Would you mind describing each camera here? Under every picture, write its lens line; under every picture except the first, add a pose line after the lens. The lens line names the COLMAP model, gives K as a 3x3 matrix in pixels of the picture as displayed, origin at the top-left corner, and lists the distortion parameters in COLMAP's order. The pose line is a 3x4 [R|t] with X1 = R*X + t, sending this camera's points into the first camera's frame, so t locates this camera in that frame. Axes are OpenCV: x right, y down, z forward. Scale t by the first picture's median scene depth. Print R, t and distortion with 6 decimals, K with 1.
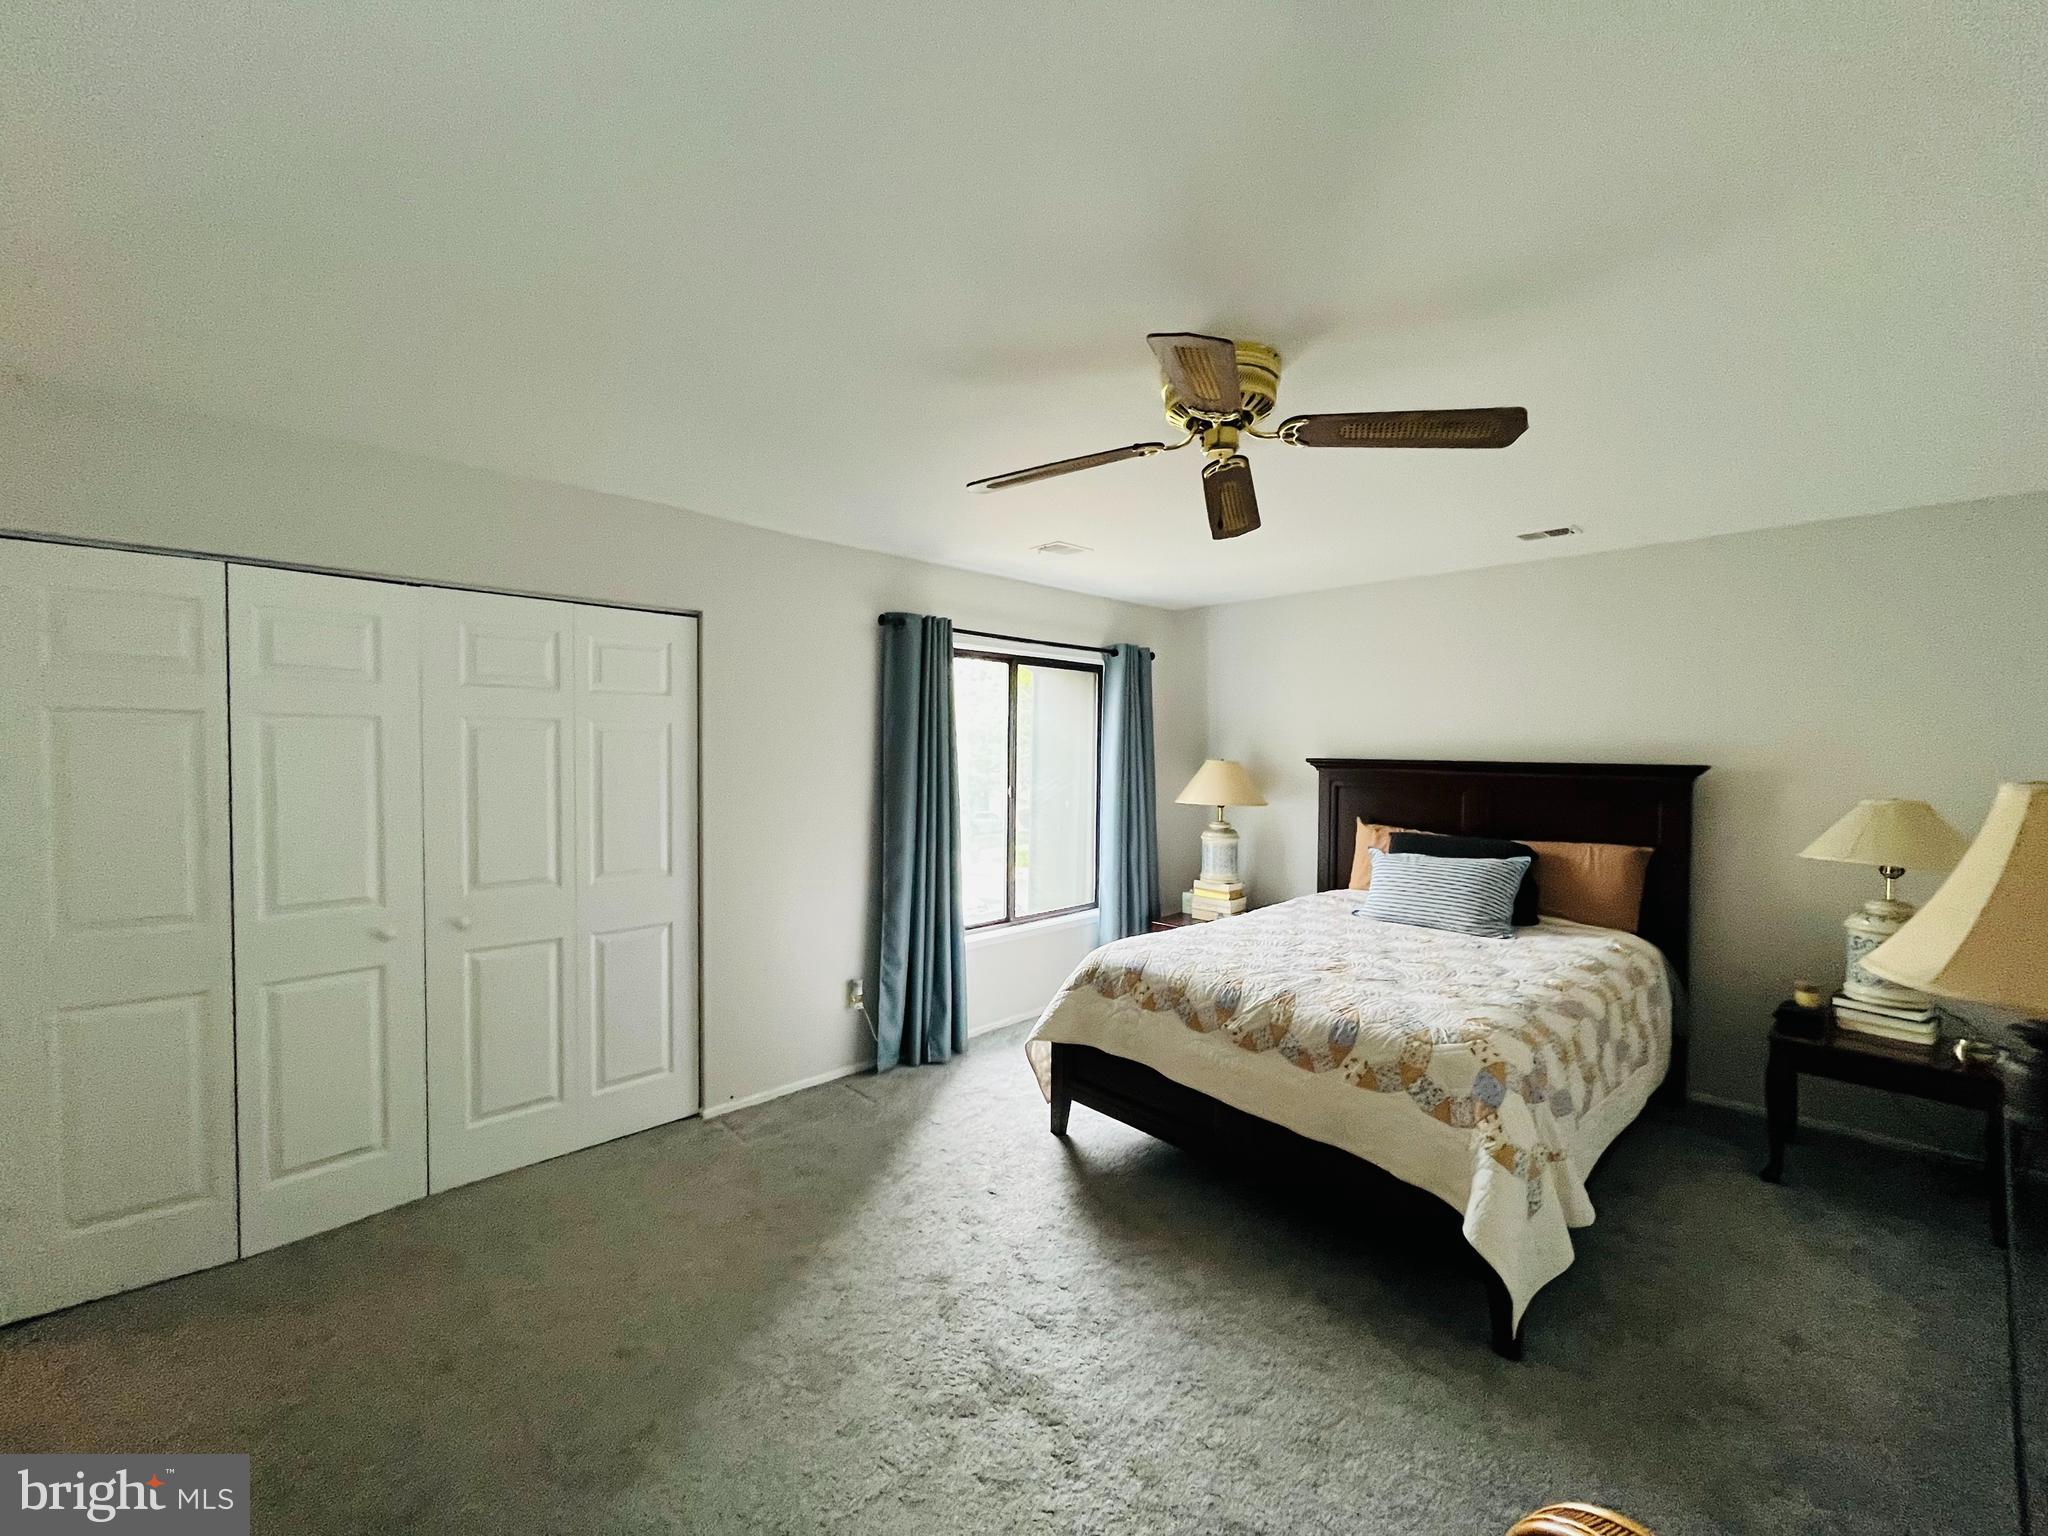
lens RADIAL K [[825.3, 0, 1027.9], [0, 825.3, 765.8], [0, 0, 1]] dist [-0.003476, 0.000044]
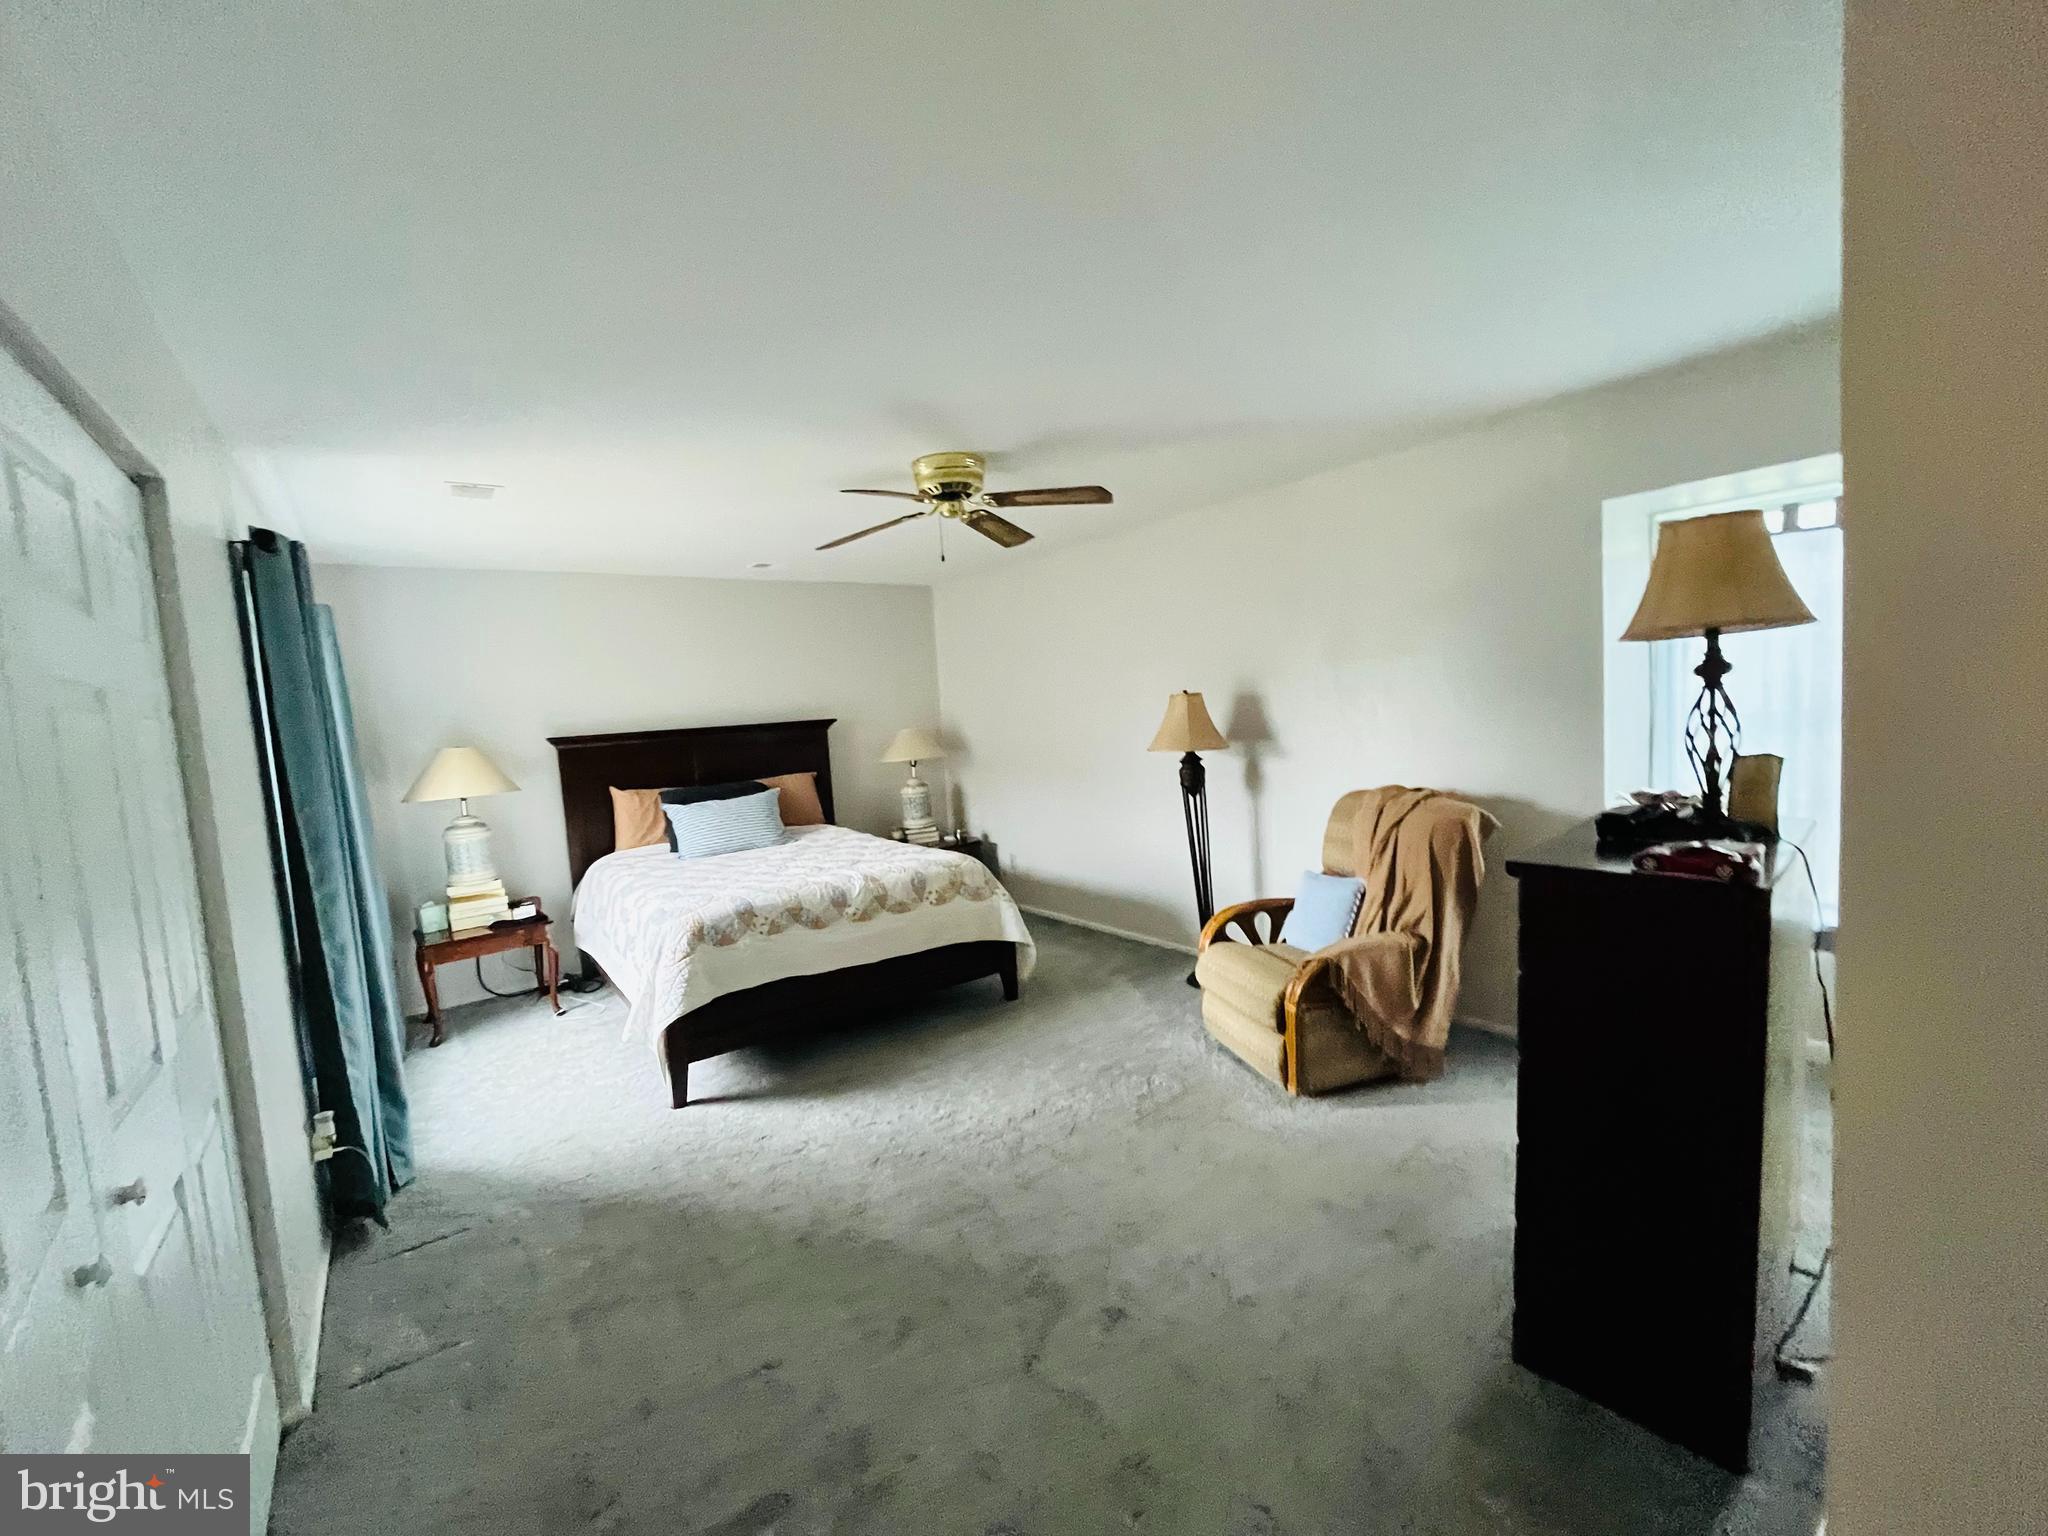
lens RADIAL K [[825.3, 0, 1025.4], [0, 825.3, 766.1], [0, 0, 1]] dist [-0.003476, 0.000044]
pose [[0.111044, -0.091163, 0.989626, -0.941454], [0.087864, 0.992785, 0.081595, -0.008657], [-0.989924, 0.077892, 0.118252, 0.473552]]
